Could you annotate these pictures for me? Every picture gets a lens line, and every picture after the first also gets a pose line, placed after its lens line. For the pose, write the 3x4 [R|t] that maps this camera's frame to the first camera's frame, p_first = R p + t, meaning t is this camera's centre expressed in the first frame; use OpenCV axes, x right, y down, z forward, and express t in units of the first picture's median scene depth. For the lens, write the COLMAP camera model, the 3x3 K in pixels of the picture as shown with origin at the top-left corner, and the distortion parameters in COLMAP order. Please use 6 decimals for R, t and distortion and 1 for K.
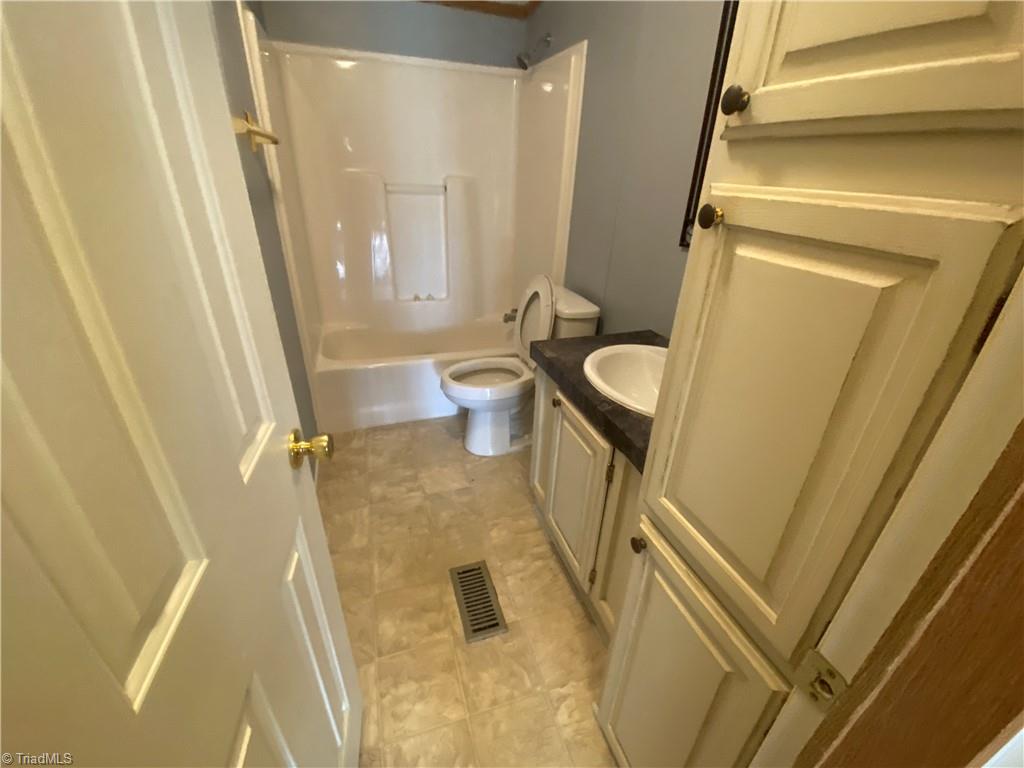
lens RADIAL K [[428.5, 0, 515.0], [0, 428.5, 378.4], [0, 0, 1]] dist [0.010999, -0.015477]
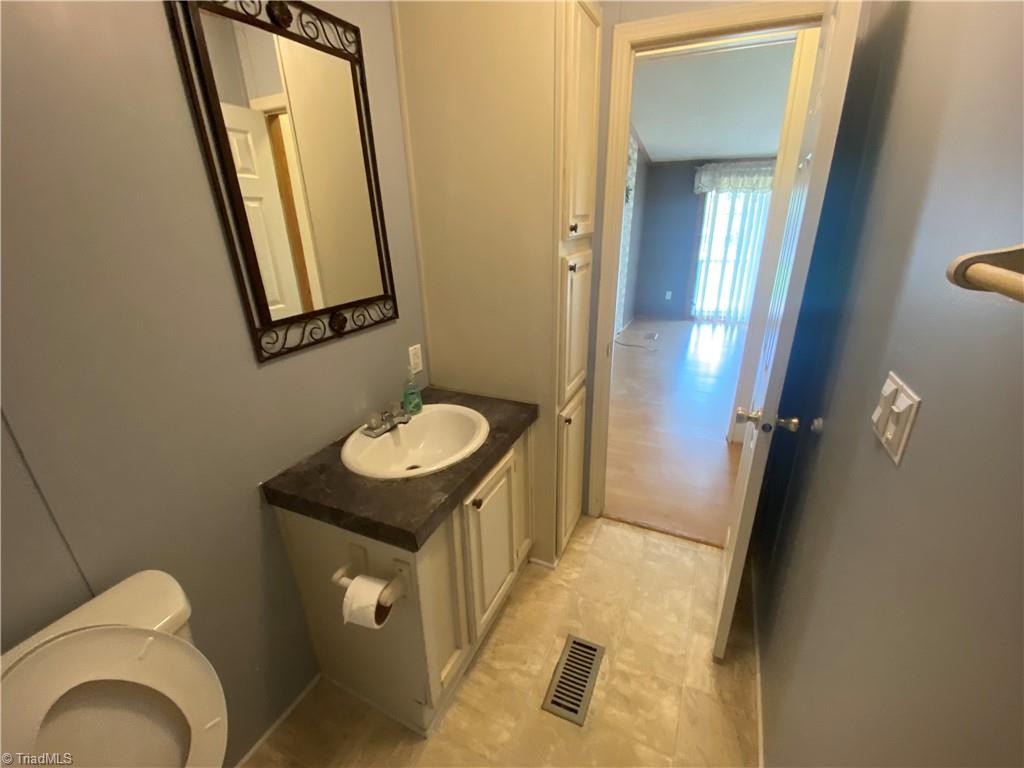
lens RADIAL K [[428.5, 0, 516.8], [0, 428.5, 384.9], [0, 0, 1]] dist [0.010999, -0.015477]
pose [[-0.724007, -0.278928, 0.630883, -0.445169], [0.296395, 0.700065, 0.649660, -0.660049], [-0.622867, 0.657349, -0.424180, 1.111528]]
